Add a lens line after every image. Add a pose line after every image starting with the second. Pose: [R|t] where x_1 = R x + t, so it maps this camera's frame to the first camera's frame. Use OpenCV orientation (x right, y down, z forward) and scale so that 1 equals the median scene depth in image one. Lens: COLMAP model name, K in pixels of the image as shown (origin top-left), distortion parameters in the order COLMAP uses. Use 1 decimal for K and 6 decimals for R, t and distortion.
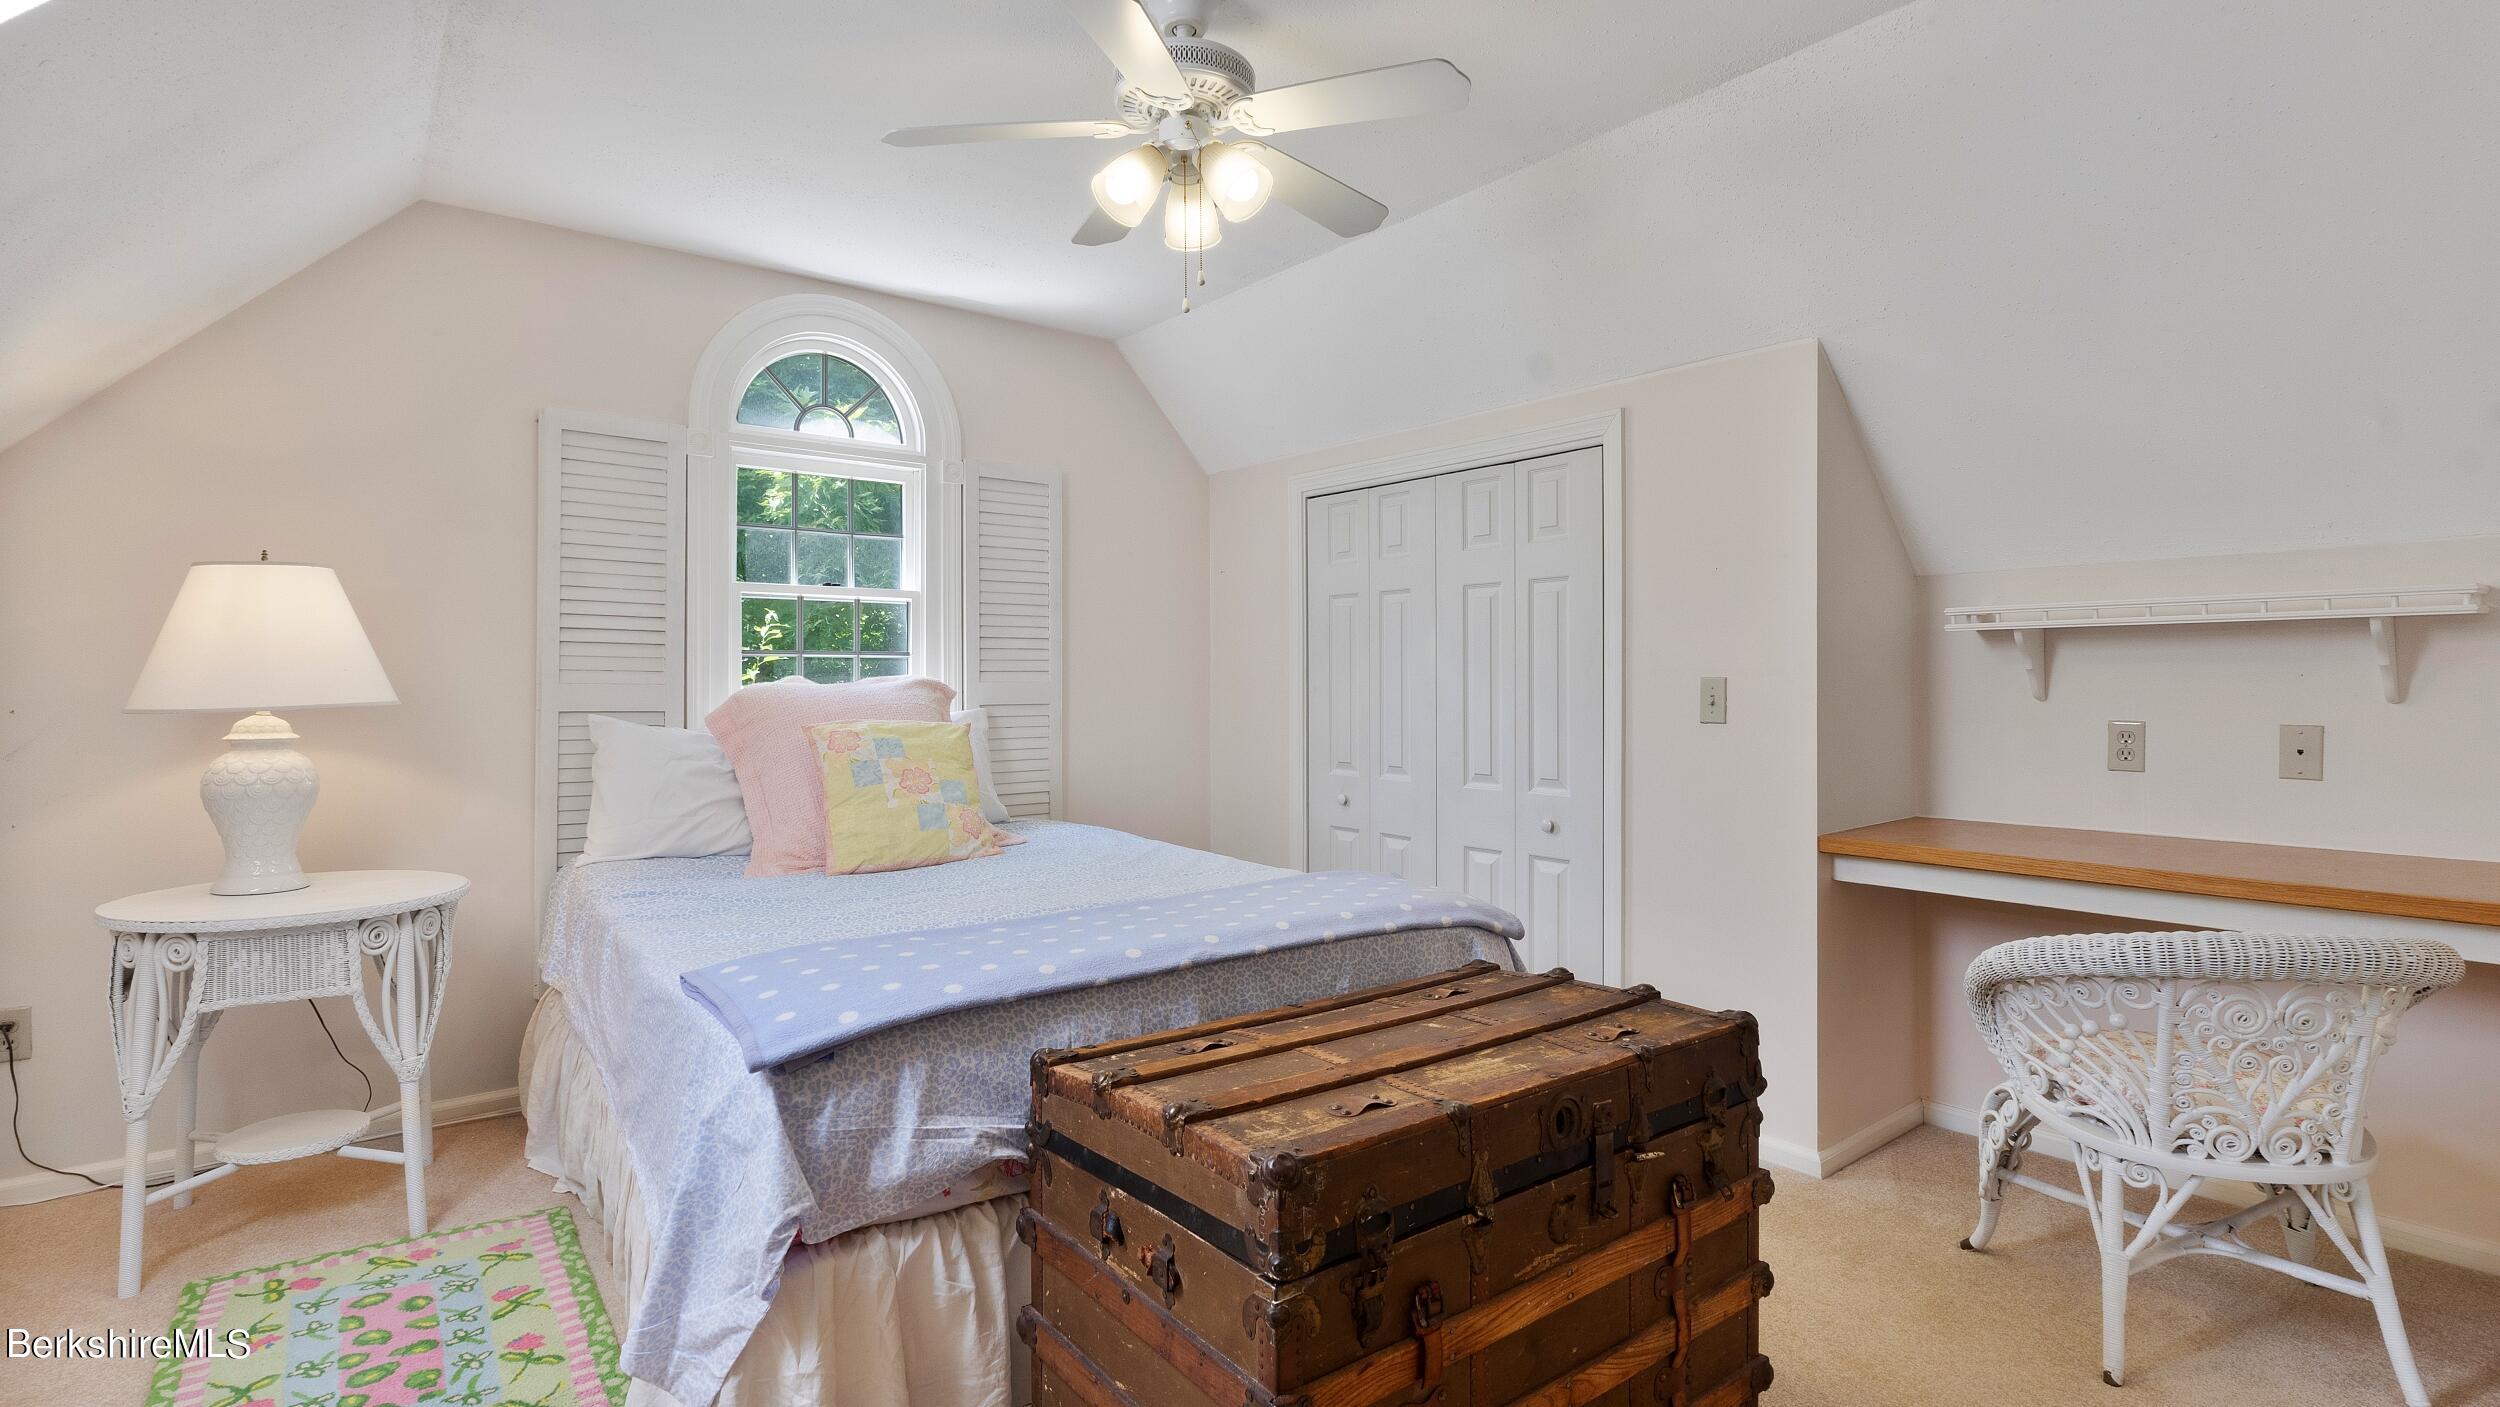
lens RADIAL K [[1190.7, 0, 1253.9], [0, 1190.7, 681.1], [0, 0, 1]] dist [-0.002118, -0.002493]
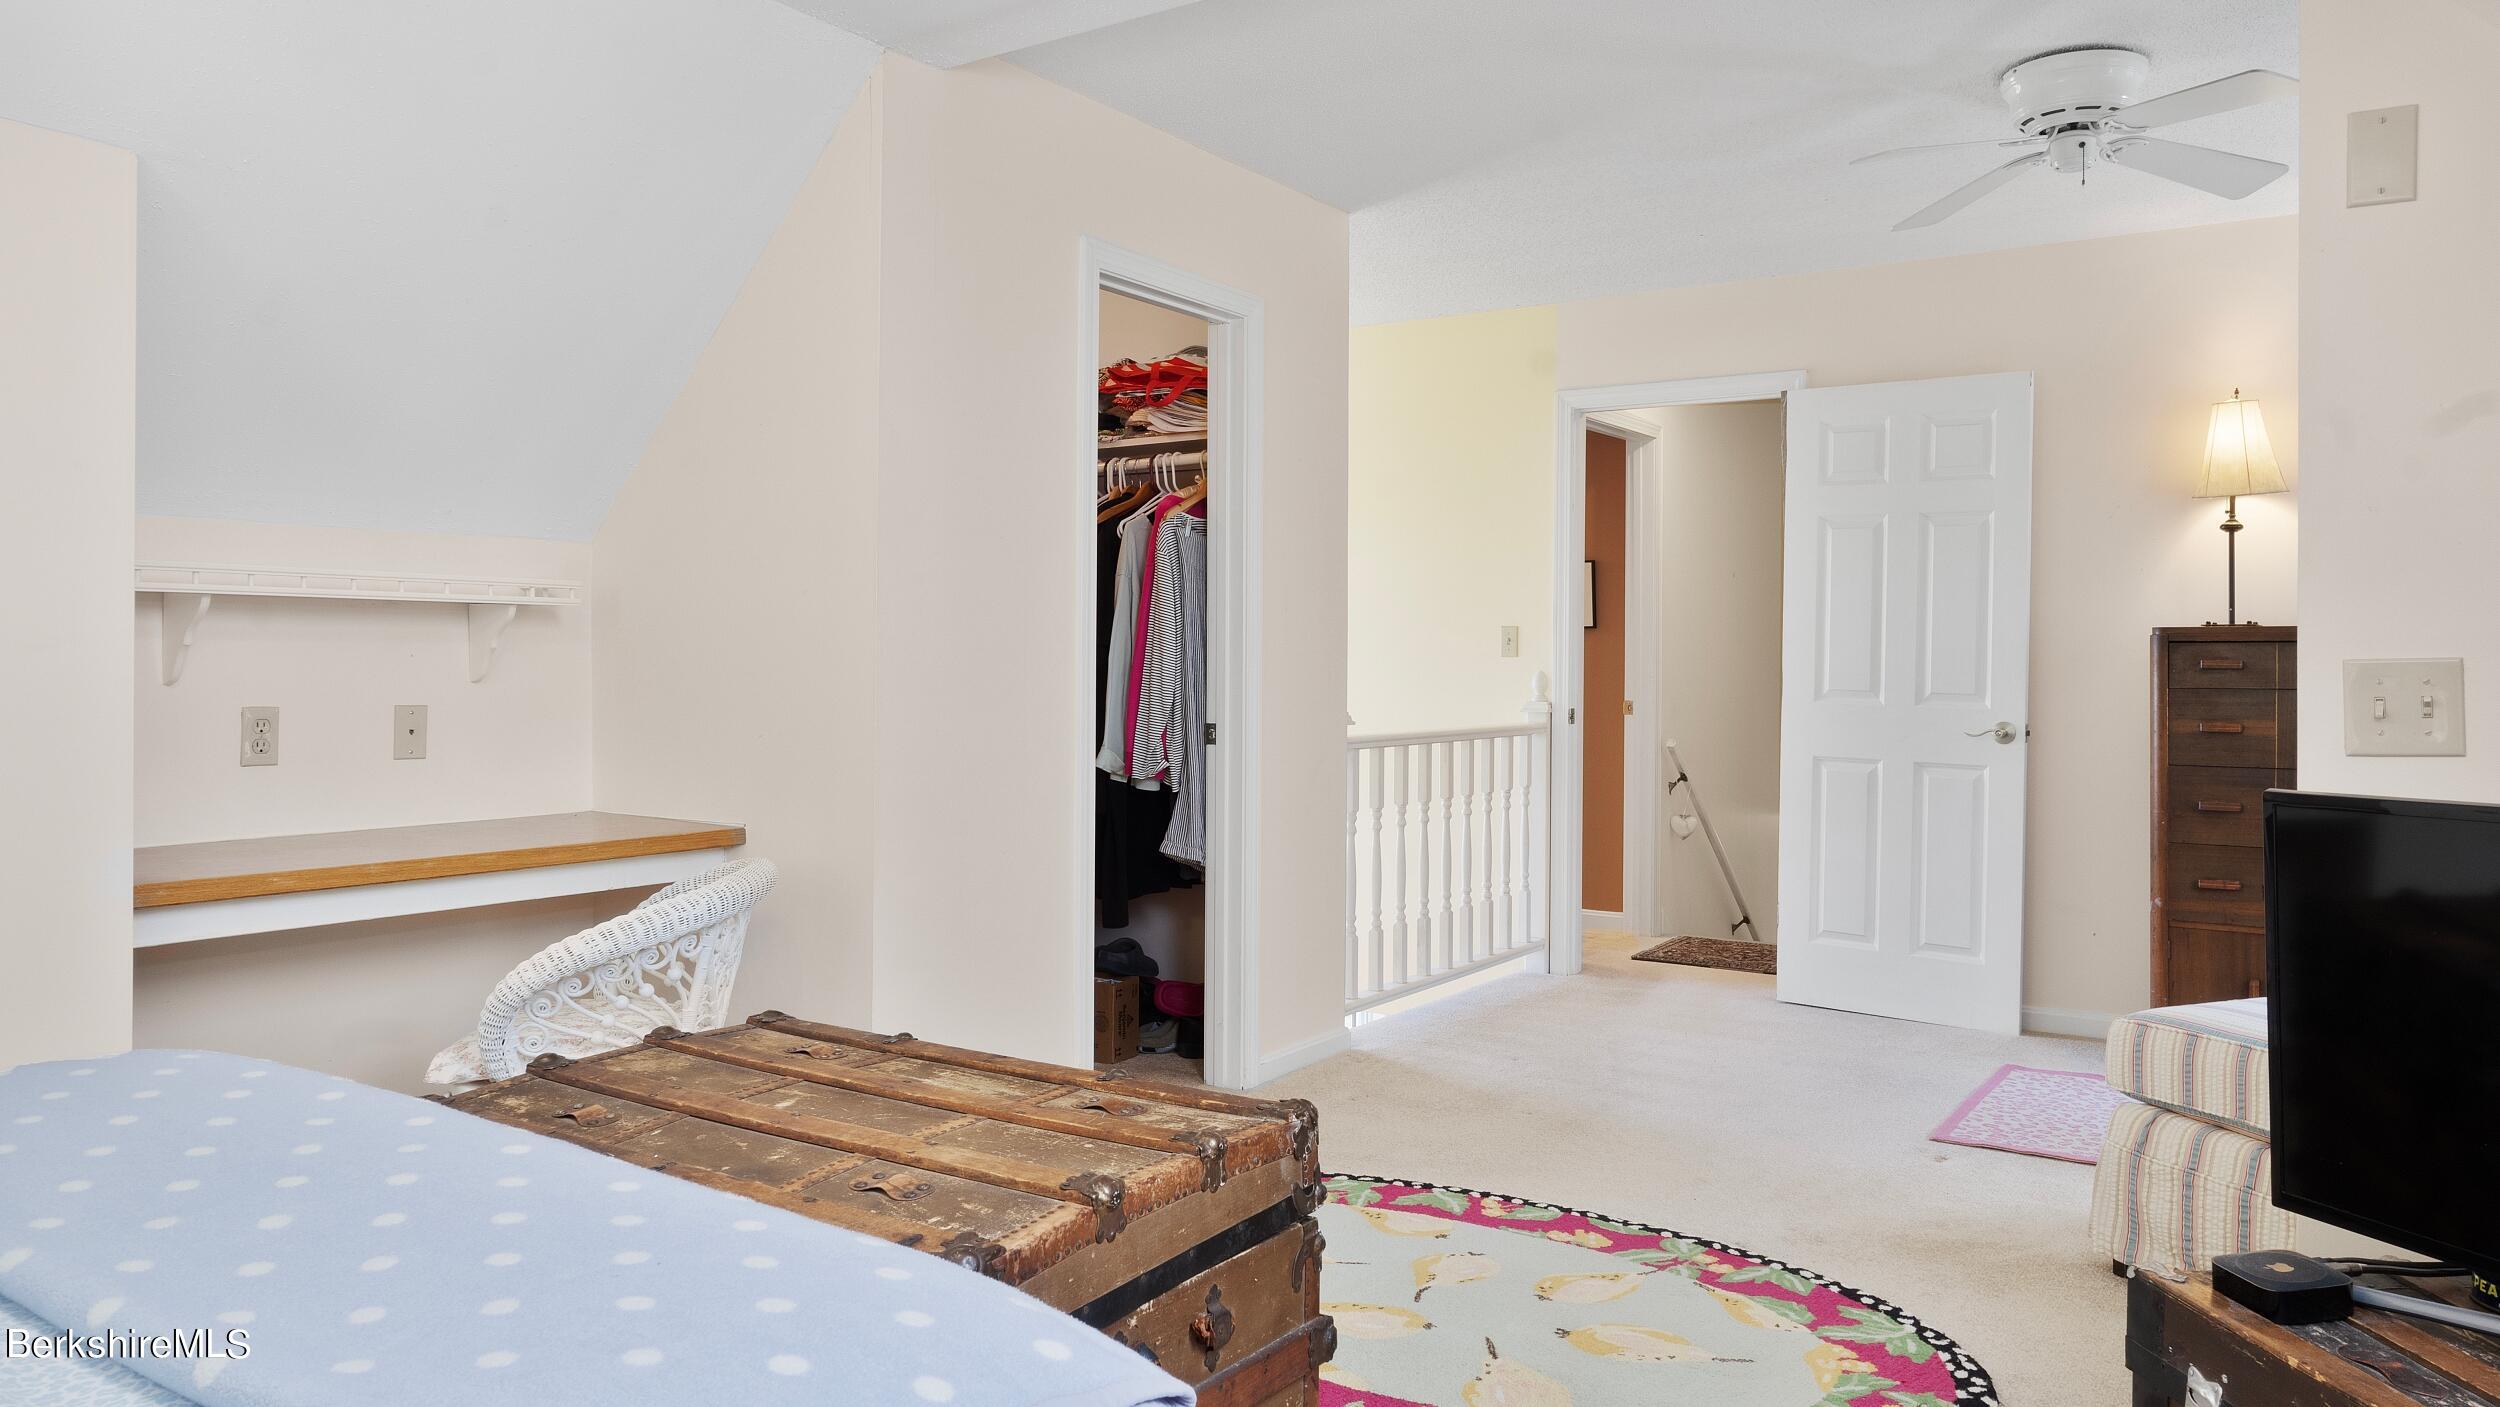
lens RADIAL K [[1706.0, 0, 1272.8], [0, 1706.0, 723.7], [0, 0, 1]] dist [0.035202, 0.002774]
pose [[-0.313188, -0.027258, 0.949300, -0.717371], [-0.005870, 0.999624, 0.026766, 0.009654], [-0.949673, 0.002811, -0.313230, 0.762321]]
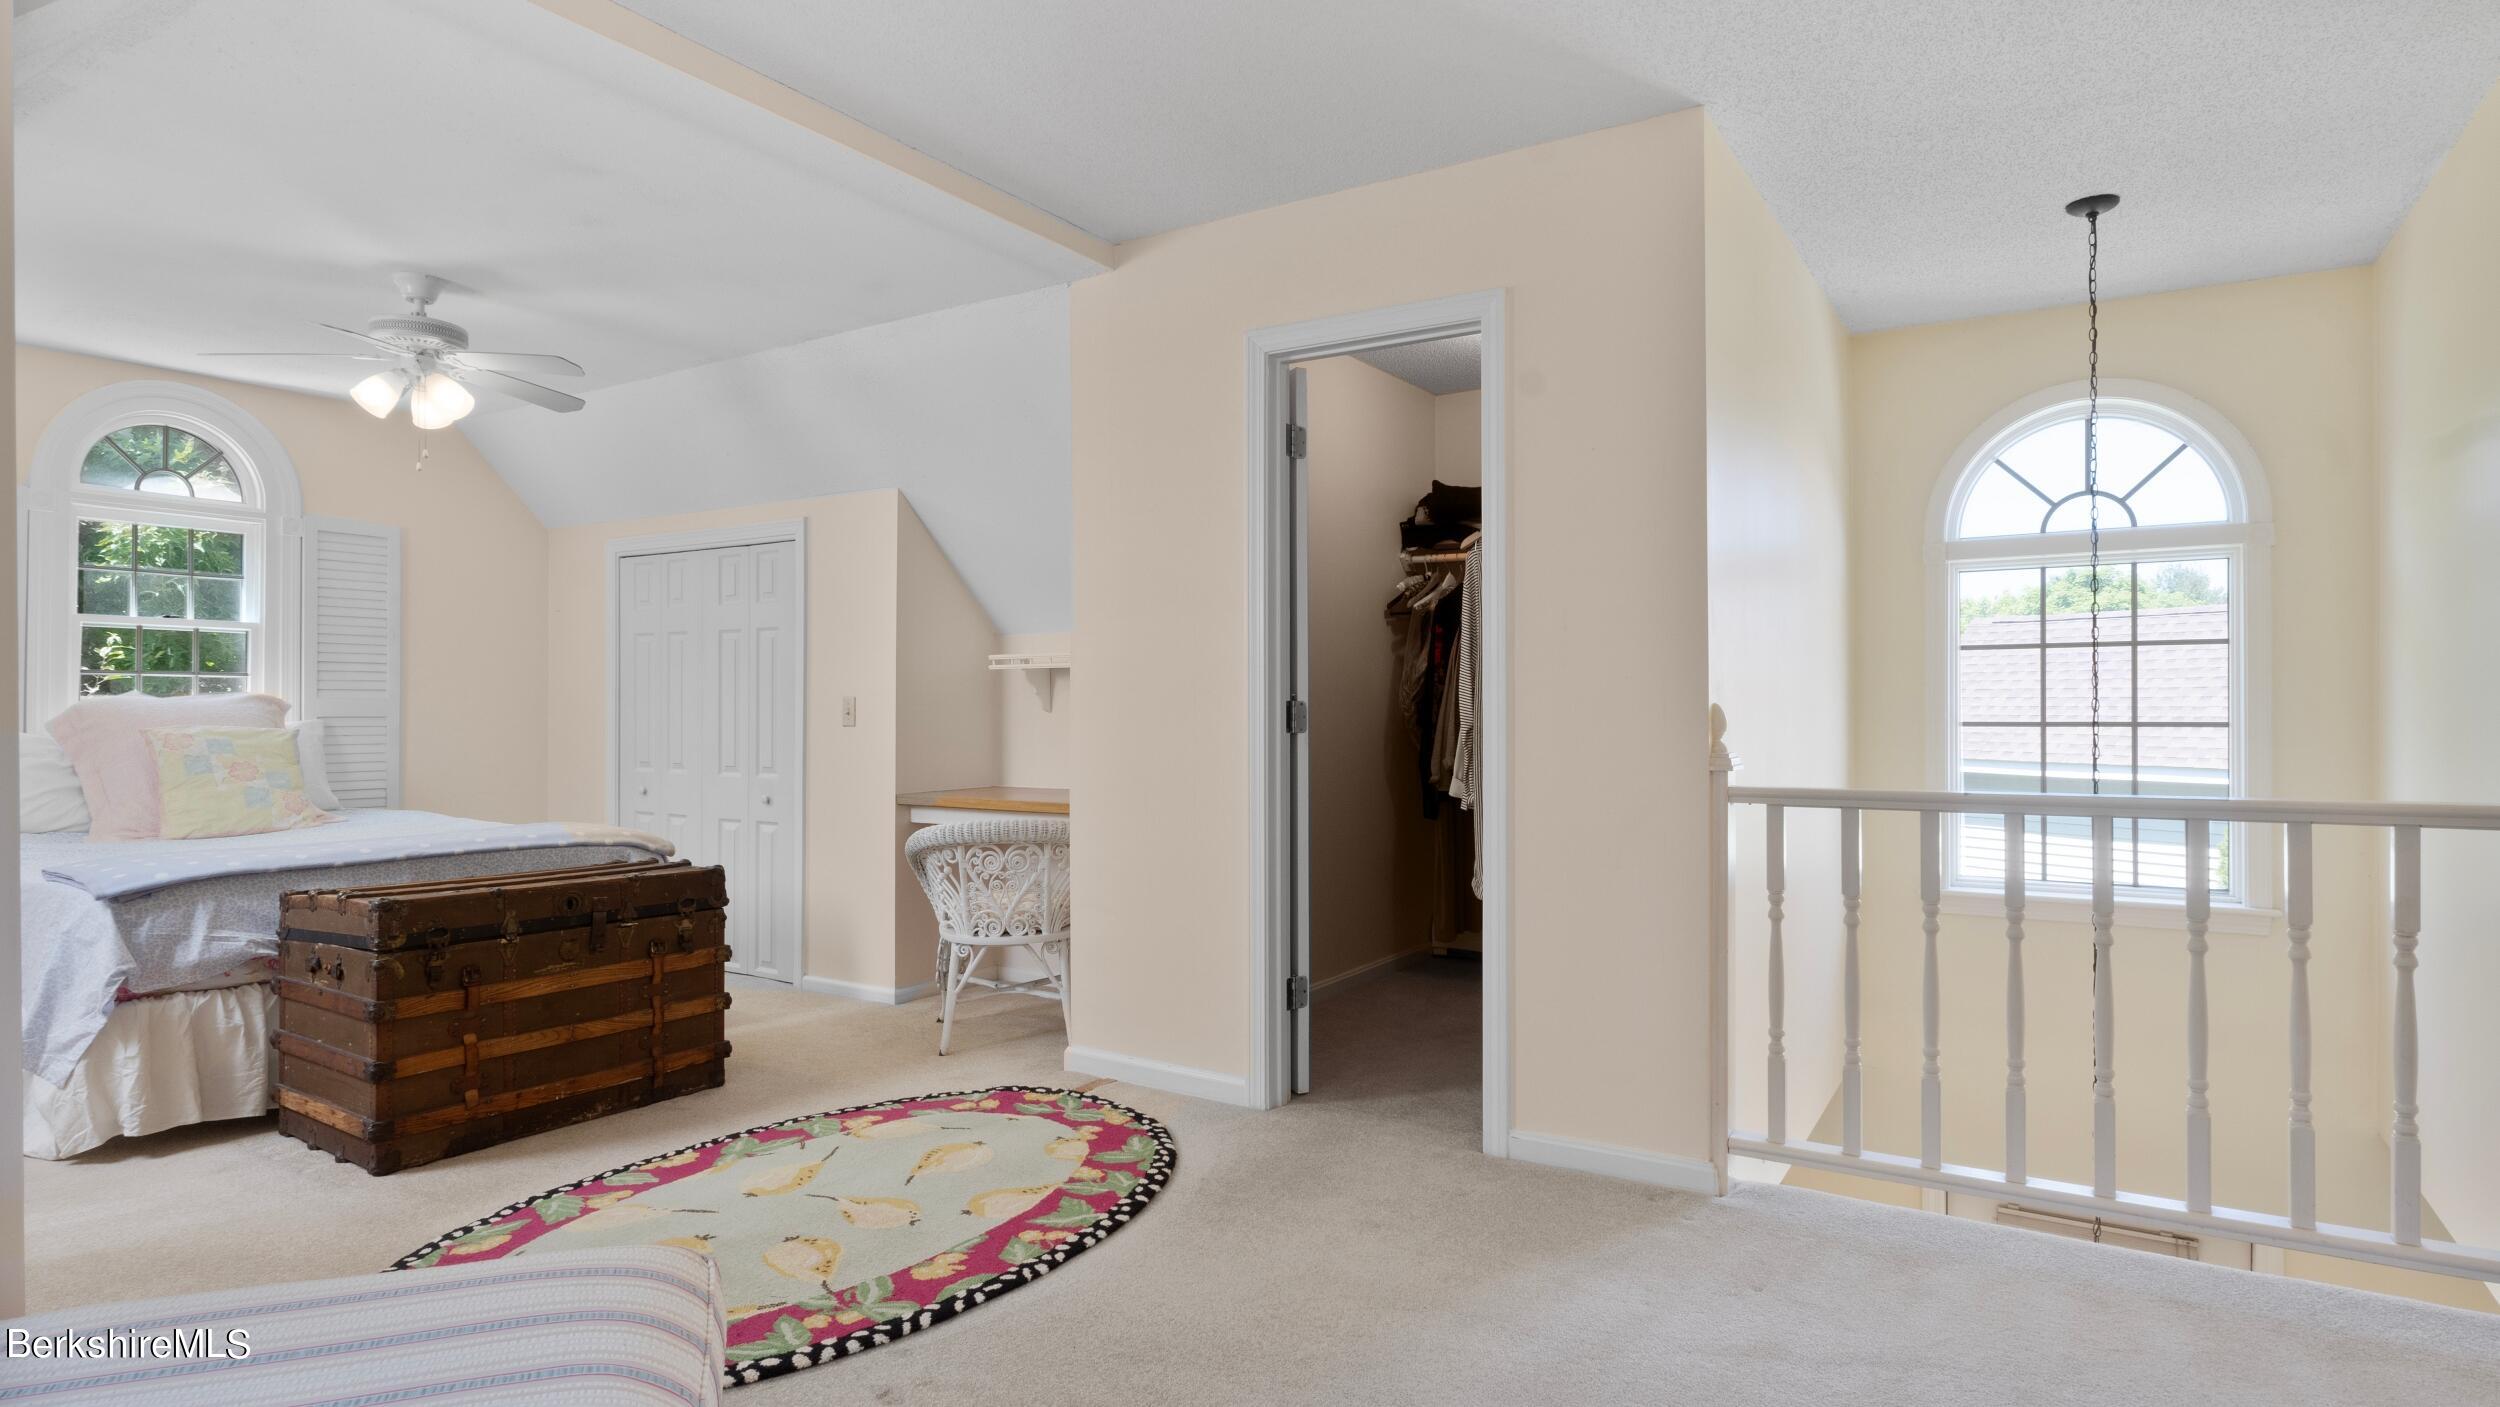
lens RADIAL K [[1326.9, 0, 1243.7], [0, 1326.9, 705.6], [0, 0, 1]] dist [-0.005284, 0.000409]
pose [[0.947859, 0.005903, 0.318636, 0.394547], [-0.004372, 0.999975, -0.005519, 0.019486], [-0.318661, 0.003838, 0.947861, -0.978566]]
